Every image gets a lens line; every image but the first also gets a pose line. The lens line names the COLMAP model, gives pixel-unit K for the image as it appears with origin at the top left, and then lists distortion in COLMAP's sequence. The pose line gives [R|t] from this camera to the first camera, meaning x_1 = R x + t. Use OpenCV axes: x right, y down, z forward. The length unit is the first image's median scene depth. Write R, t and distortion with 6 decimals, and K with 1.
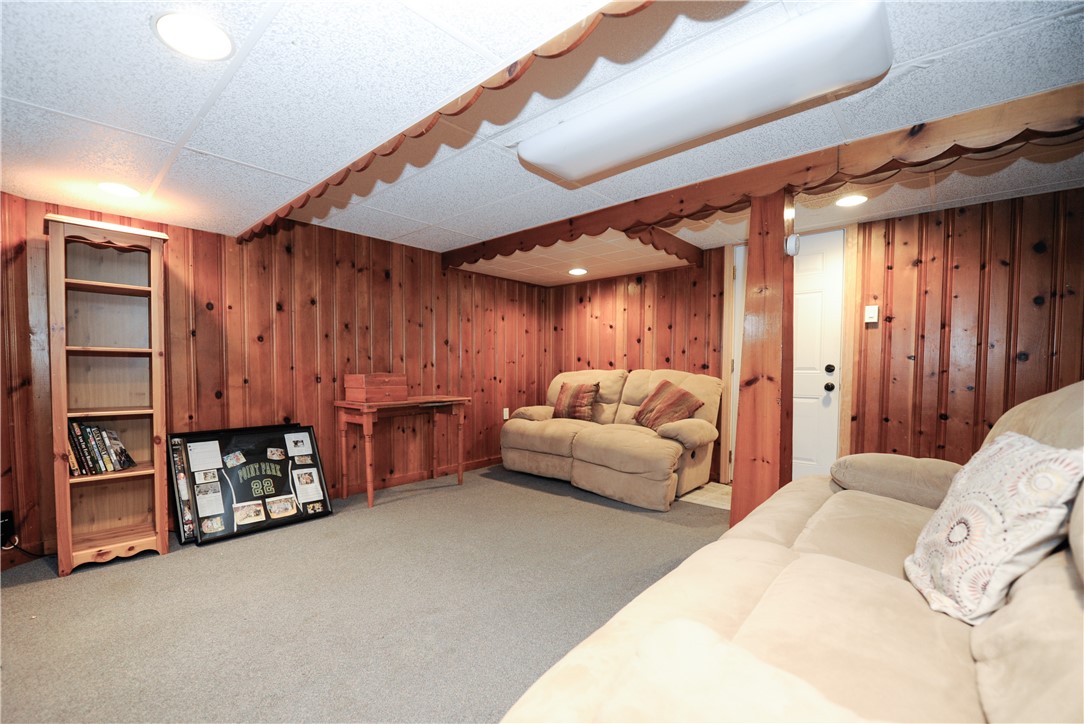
lens RADIAL K [[501.5, 0, 539.6], [0, 501.5, 389.8], [0, 0, 1]] dist [-0.000824, -0.000094]
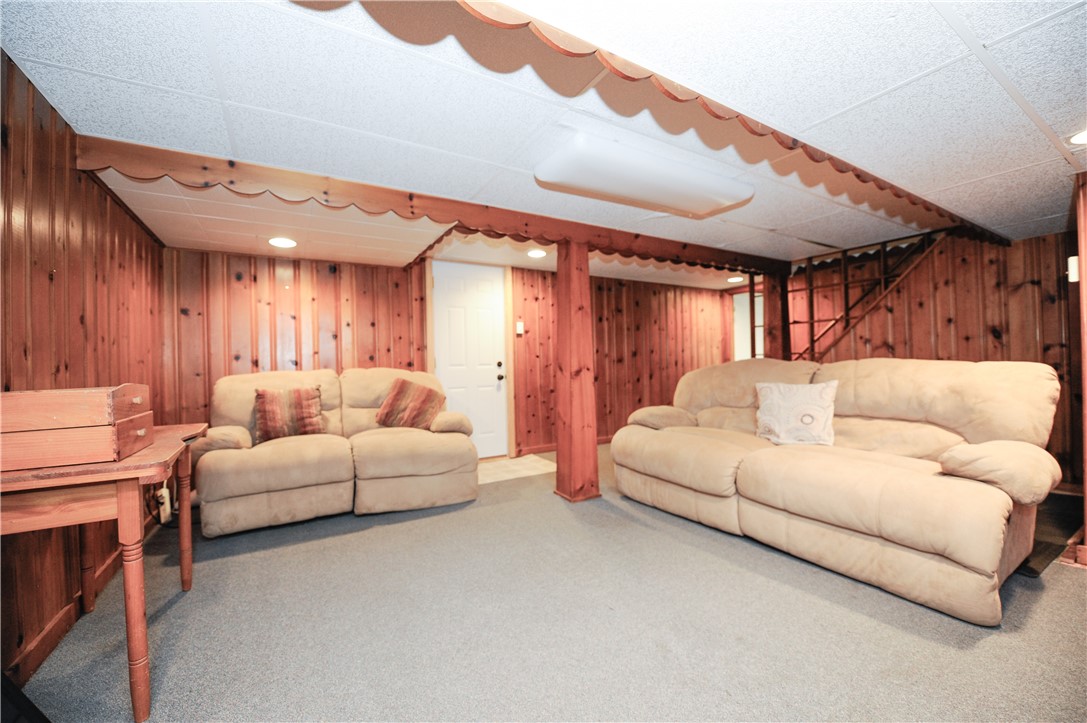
lens RADIAL K [[429.7, 0, 546.0], [0, 429.7, 361.4], [0, 0, 1]] dist [-0.017473, -0.000215]
pose [[0.258813, -0.003732, 0.965920, -0.495157], [0.062740, 0.997946, -0.012955, -0.023563], [-0.963888, 0.063955, 0.258515, 0.503971]]
